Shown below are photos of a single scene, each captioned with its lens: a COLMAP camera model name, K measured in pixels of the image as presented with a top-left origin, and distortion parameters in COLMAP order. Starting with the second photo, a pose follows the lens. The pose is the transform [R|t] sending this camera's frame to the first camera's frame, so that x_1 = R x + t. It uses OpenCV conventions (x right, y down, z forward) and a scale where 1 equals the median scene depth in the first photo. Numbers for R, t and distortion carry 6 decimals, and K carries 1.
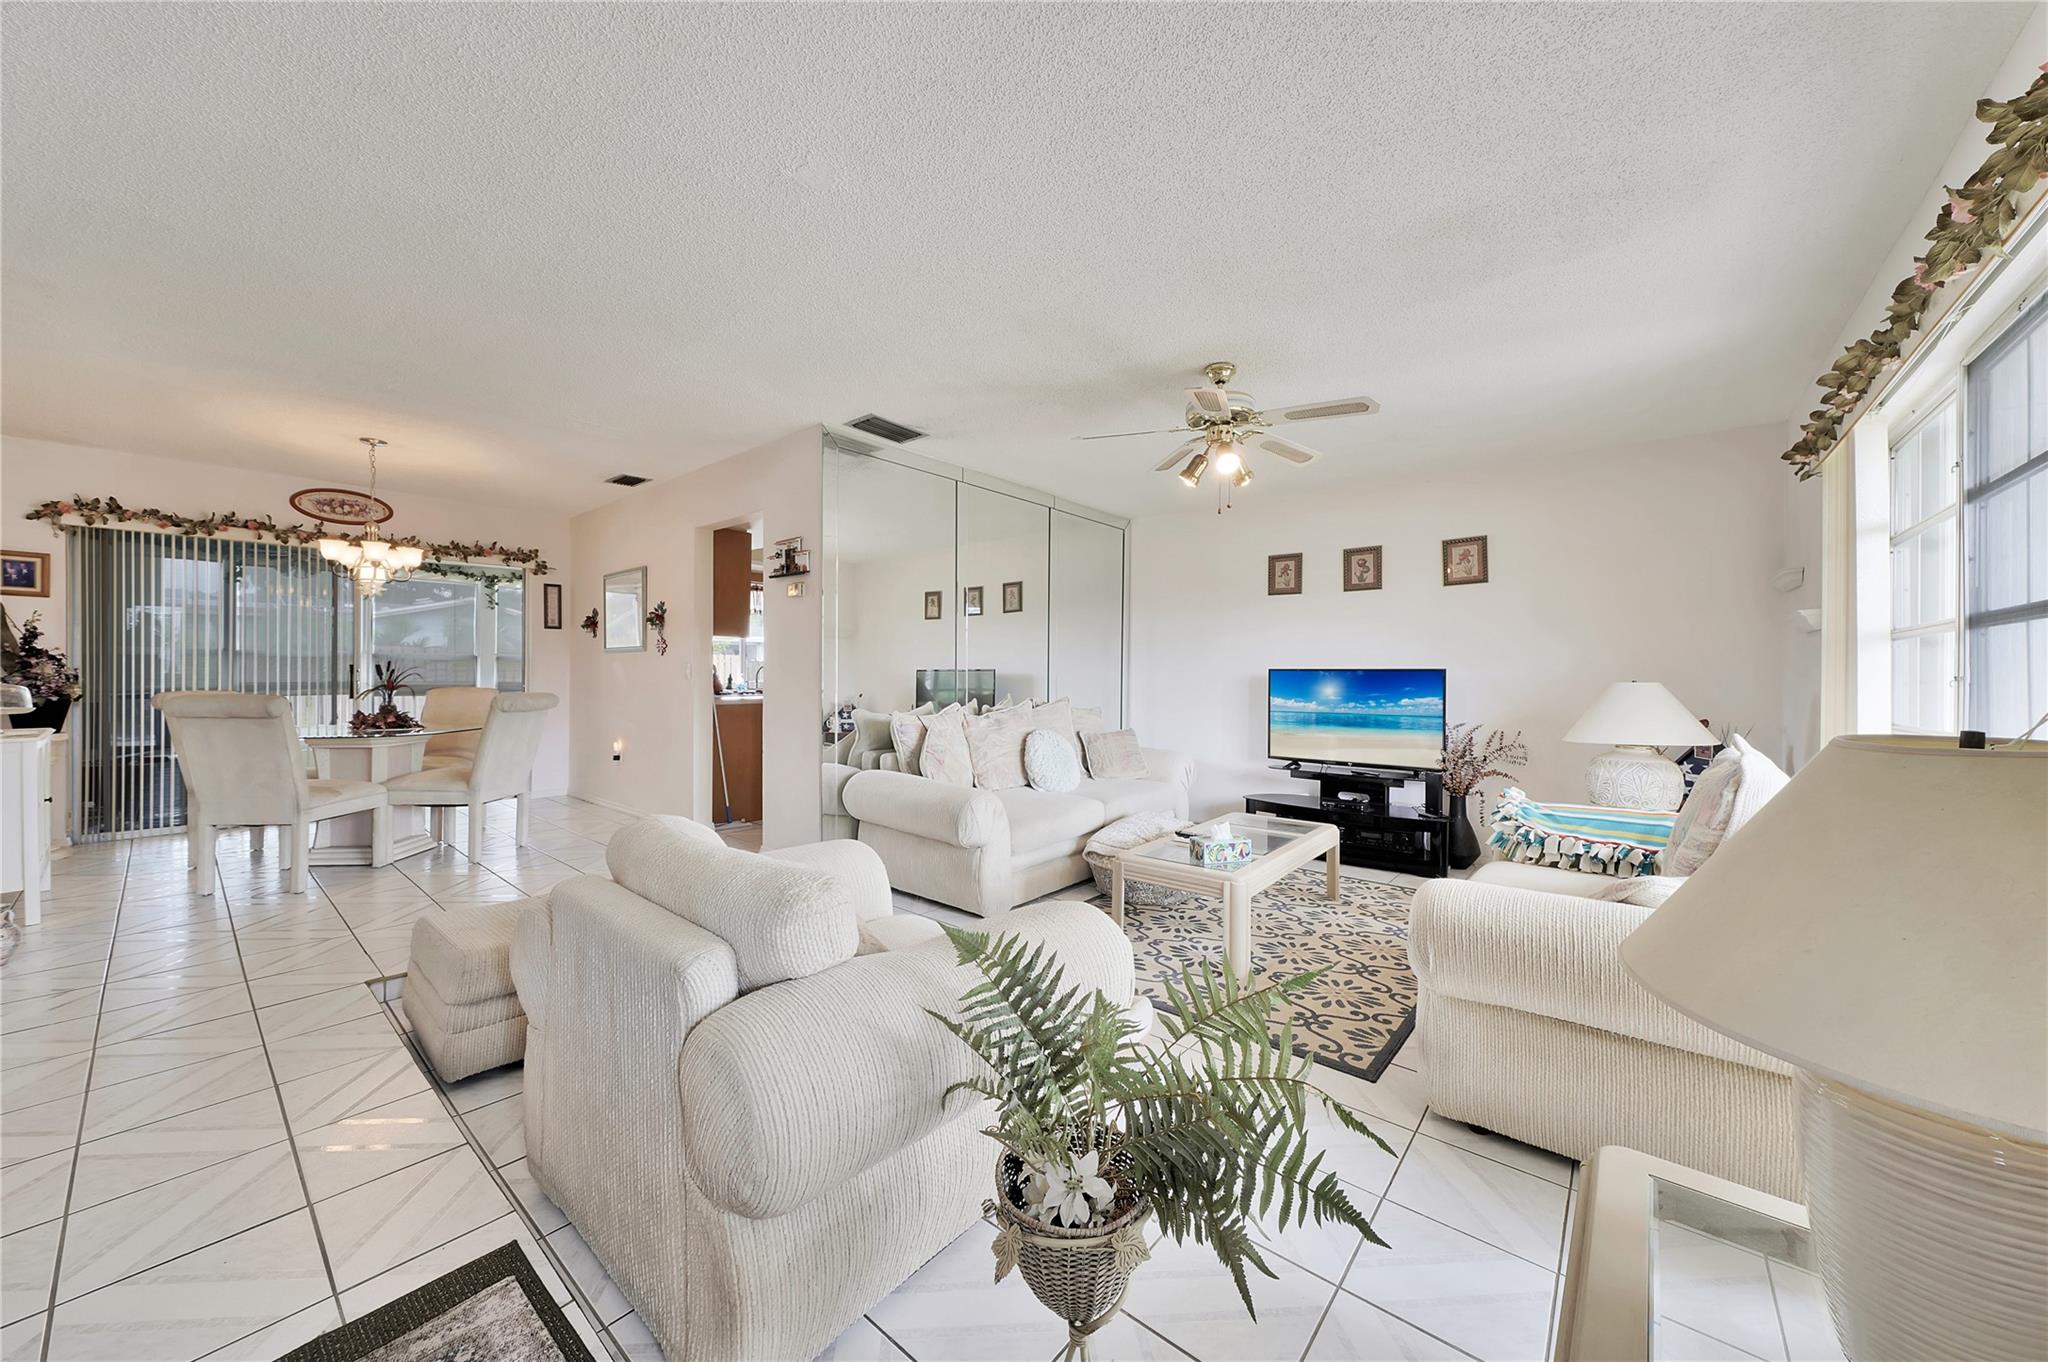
lens RADIAL K [[723.7, 0, 999.8], [0, 723.7, 678.5], [0, 0, 1]] dist [-0.005678, 0.000205]
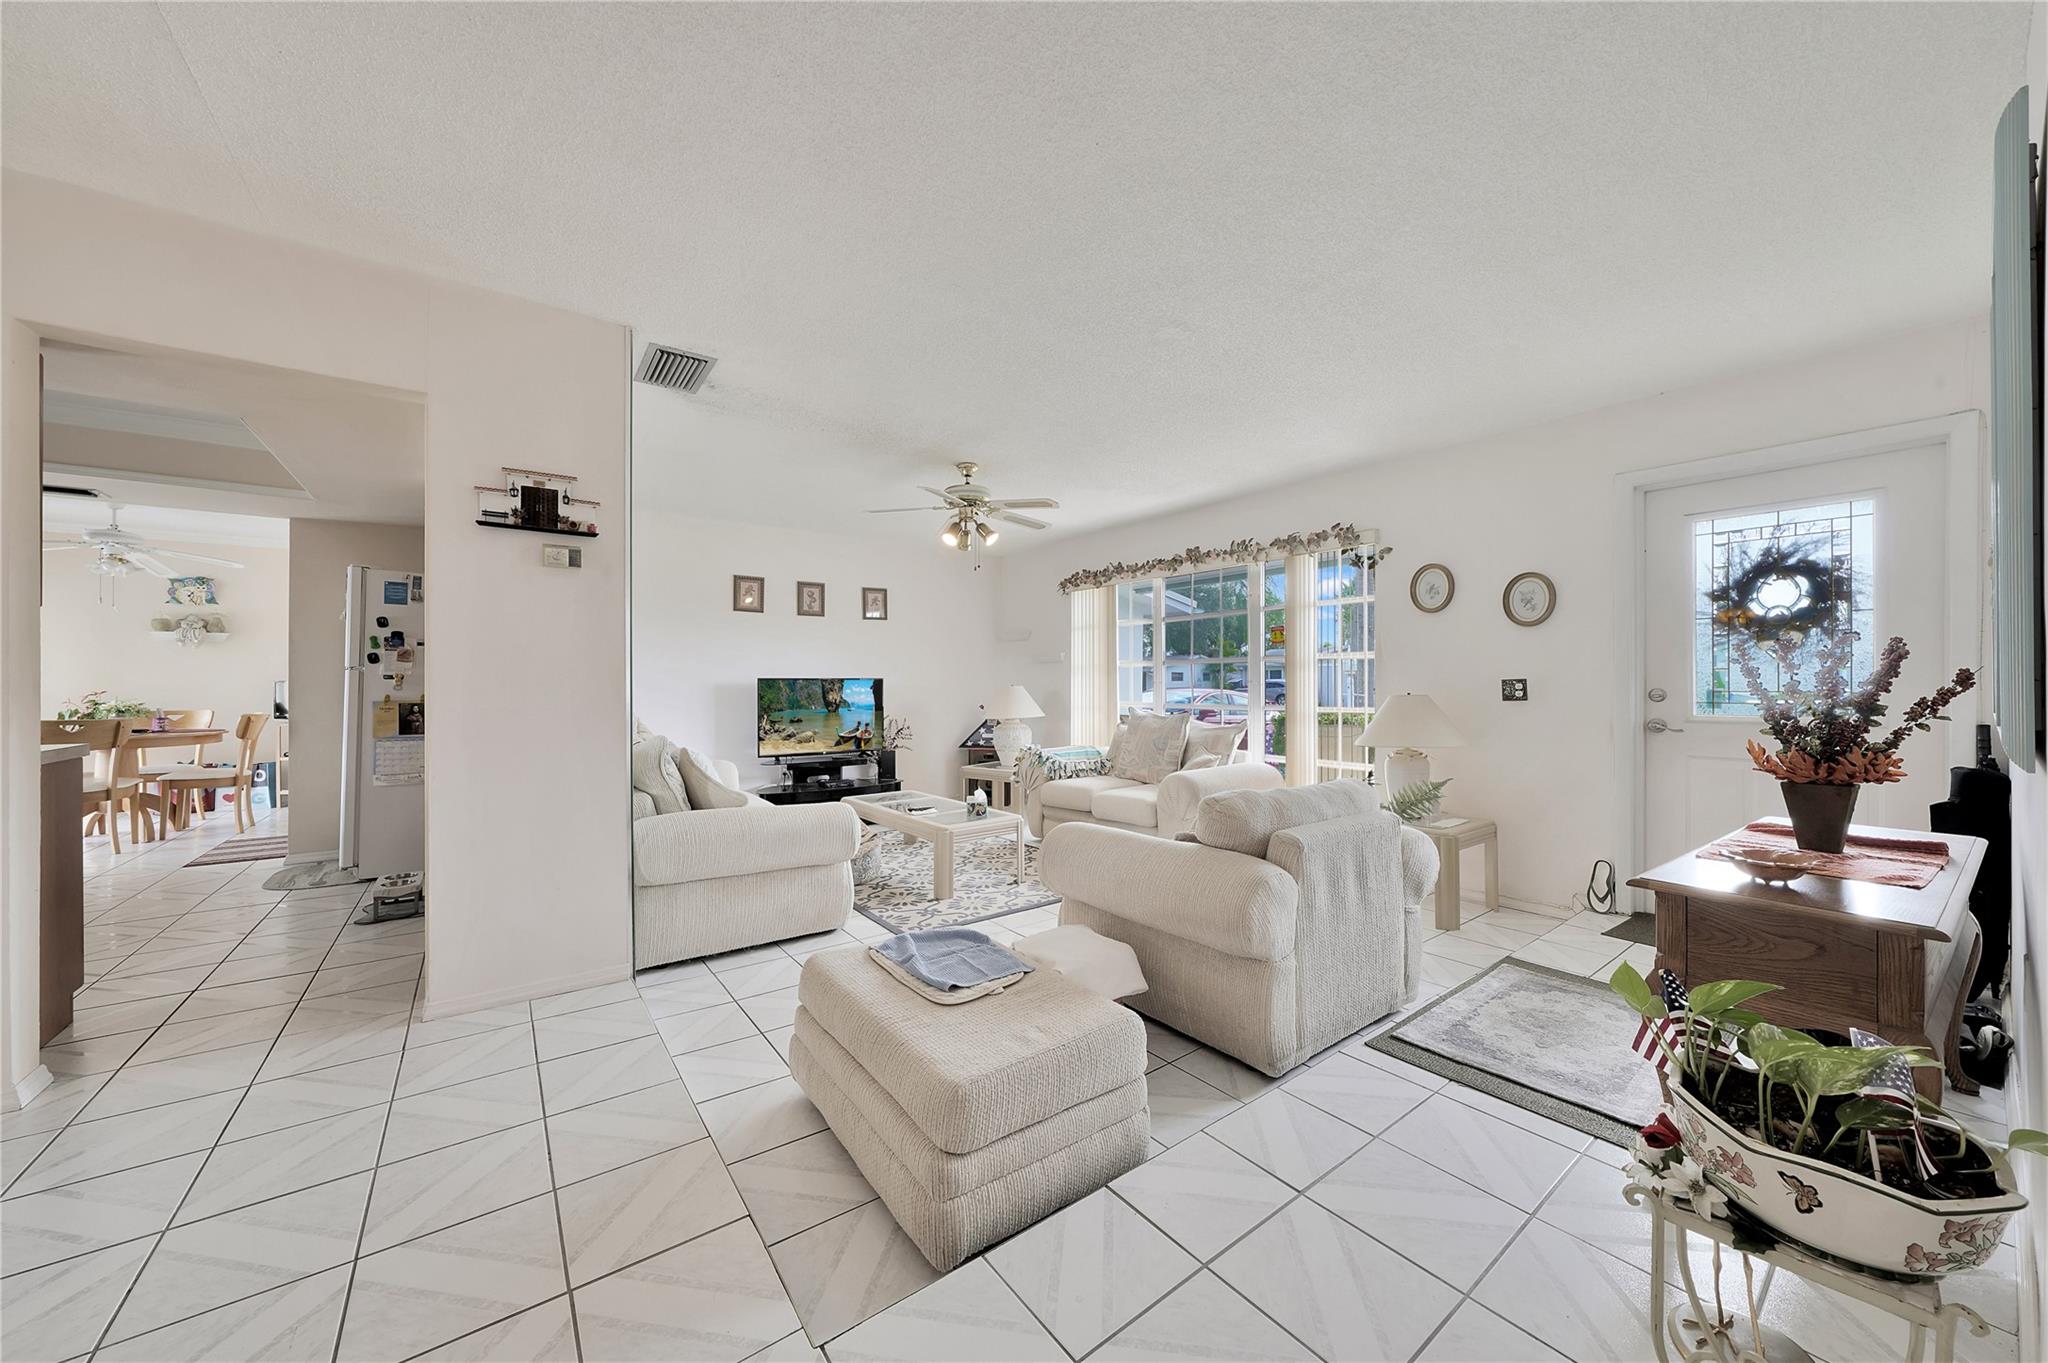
lens RADIAL K [[723.7, 0, 1004.6], [0, 723.7, 677.1], [0, 0, 1]] dist [-0.005678, 0.000205]
pose [[0.238405, 0.001821, 0.971164, -0.651515], [0.009611, 0.999945, -0.004235, -0.006285], [-0.971118, 0.010344, 0.238374, 0.372321]]
